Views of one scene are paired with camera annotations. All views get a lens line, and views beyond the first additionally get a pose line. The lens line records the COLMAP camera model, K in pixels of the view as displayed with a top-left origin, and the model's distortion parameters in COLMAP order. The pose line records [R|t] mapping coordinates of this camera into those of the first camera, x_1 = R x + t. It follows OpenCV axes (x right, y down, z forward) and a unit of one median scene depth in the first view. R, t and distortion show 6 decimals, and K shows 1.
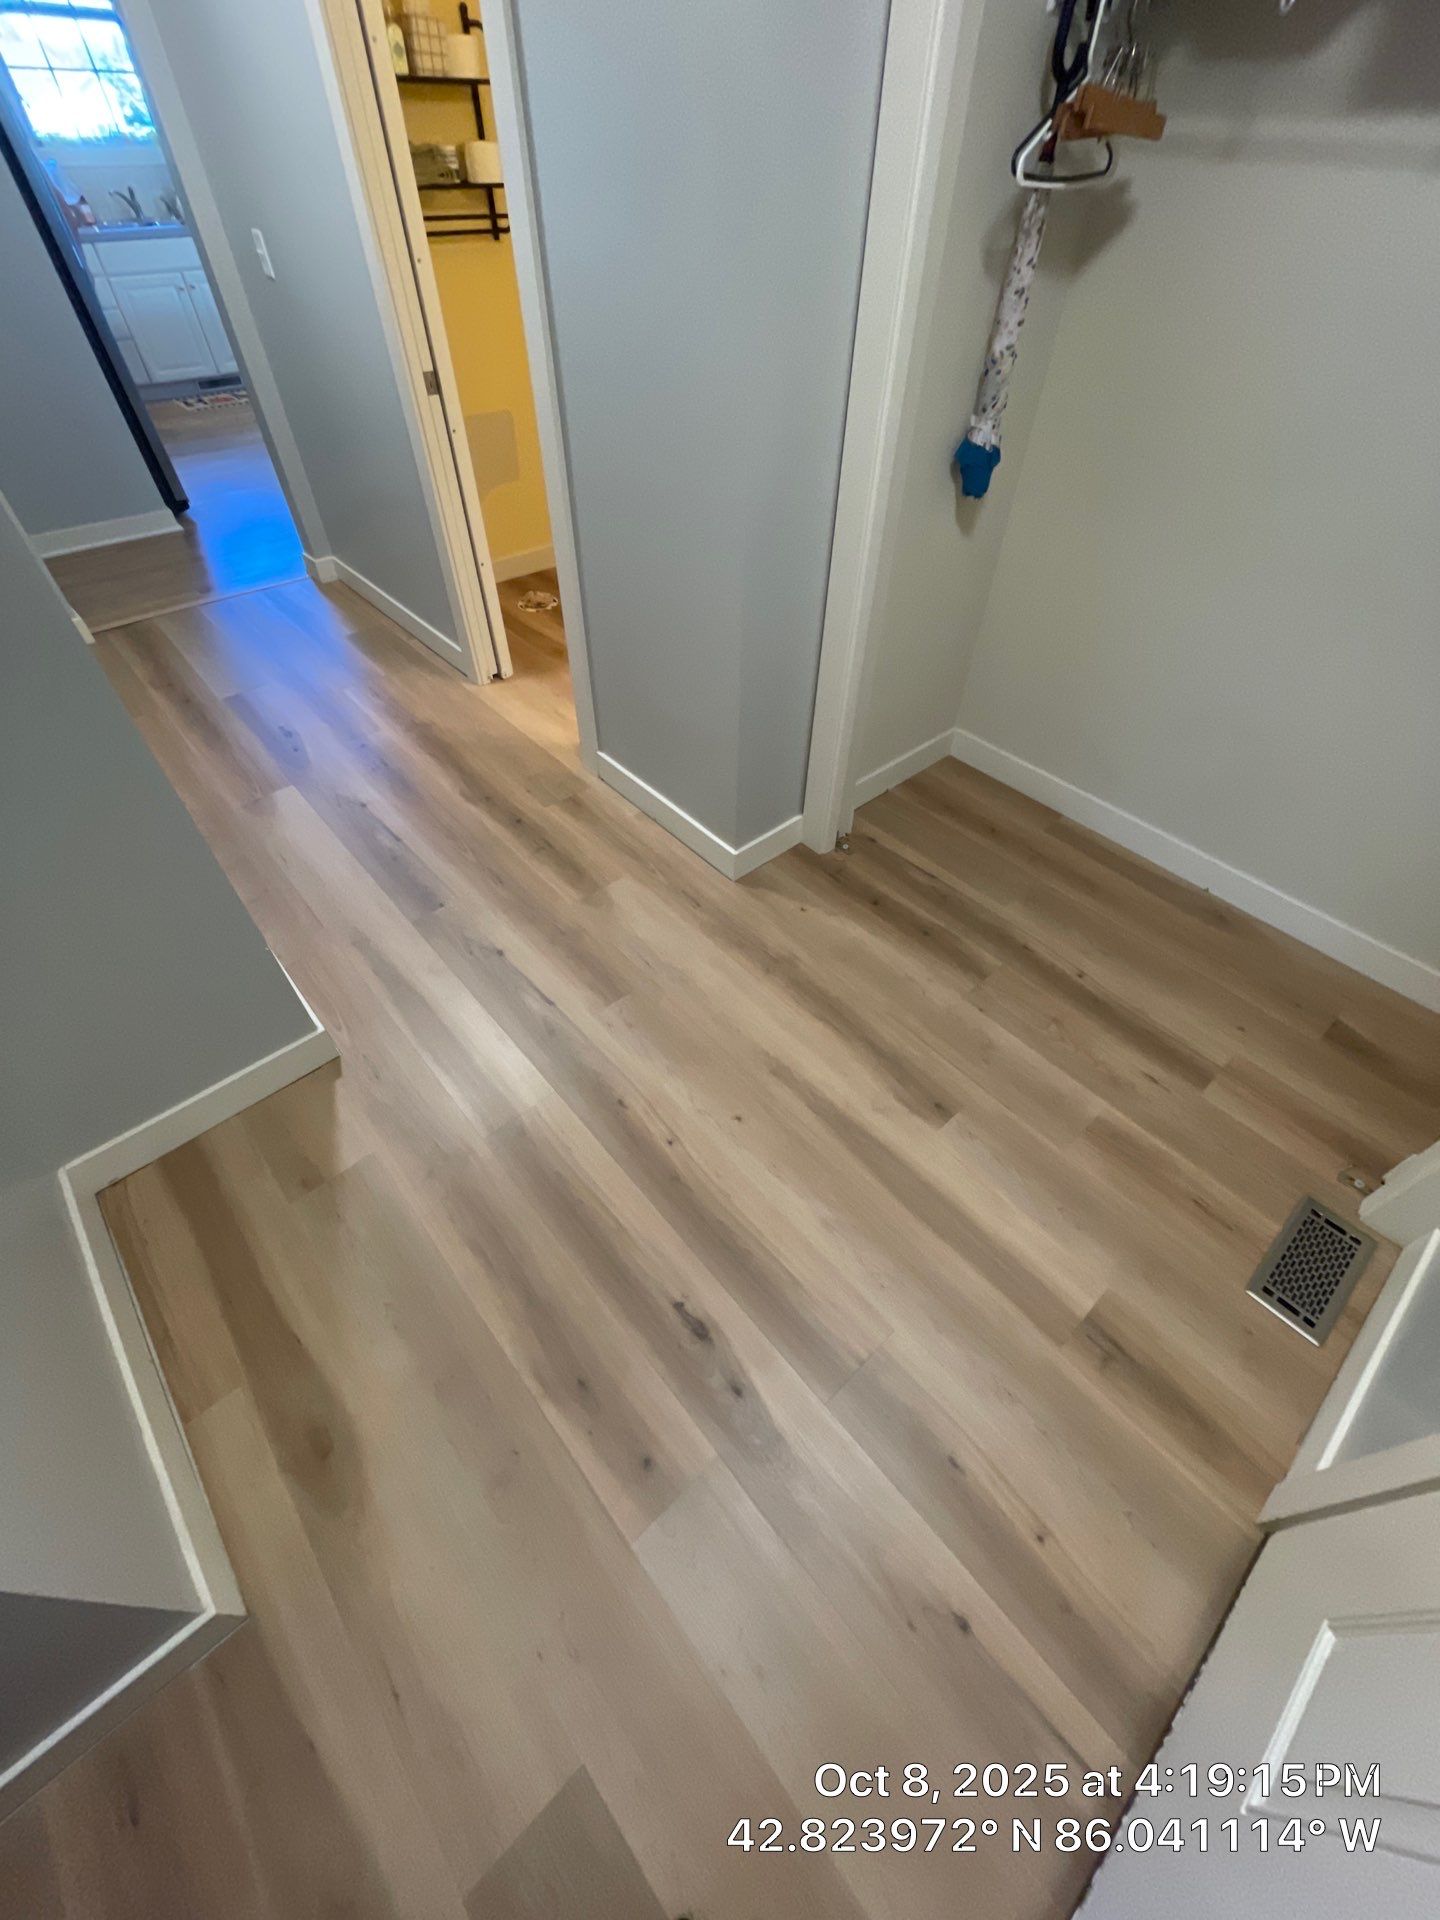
lens RADIAL K [[773.2, 0, 734.3], [0, 773.2, 962.0], [0, 0, 1]] dist [0.007382, -0.004481]
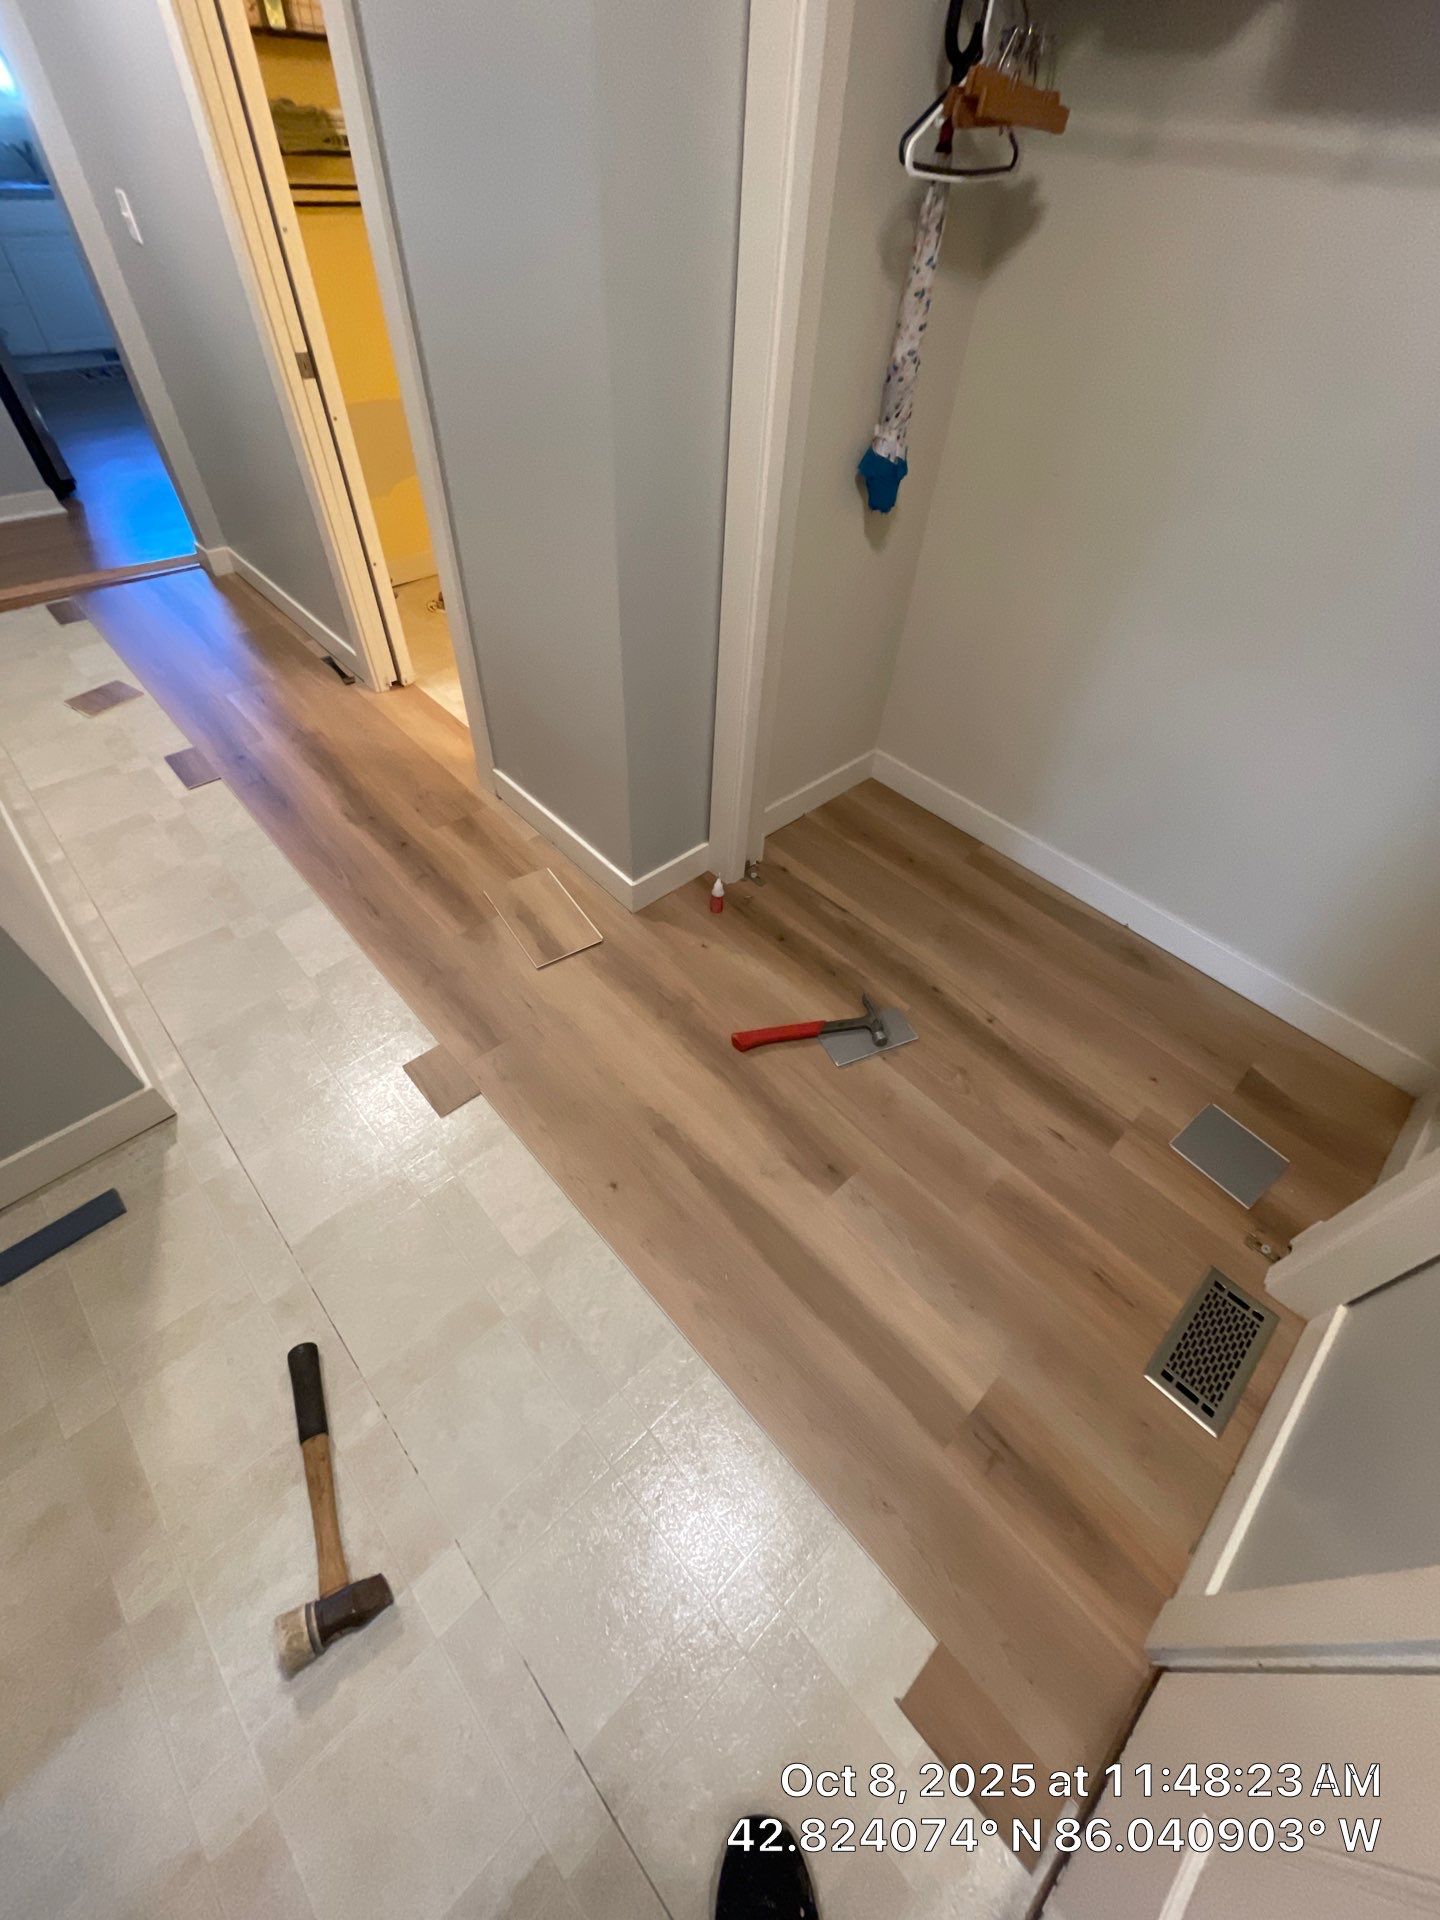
lens RADIAL K [[773.2, 0, 735.0], [0, 773.2, 961.3], [0, 0, 1]] dist [0.007382, -0.004481]
pose [[0.998927, 0.004333, 0.046118, 0.095645], [-0.004571, 0.999977, 0.005047, -0.061936], [-0.046095, -0.005252, 0.998923, 0.071283]]
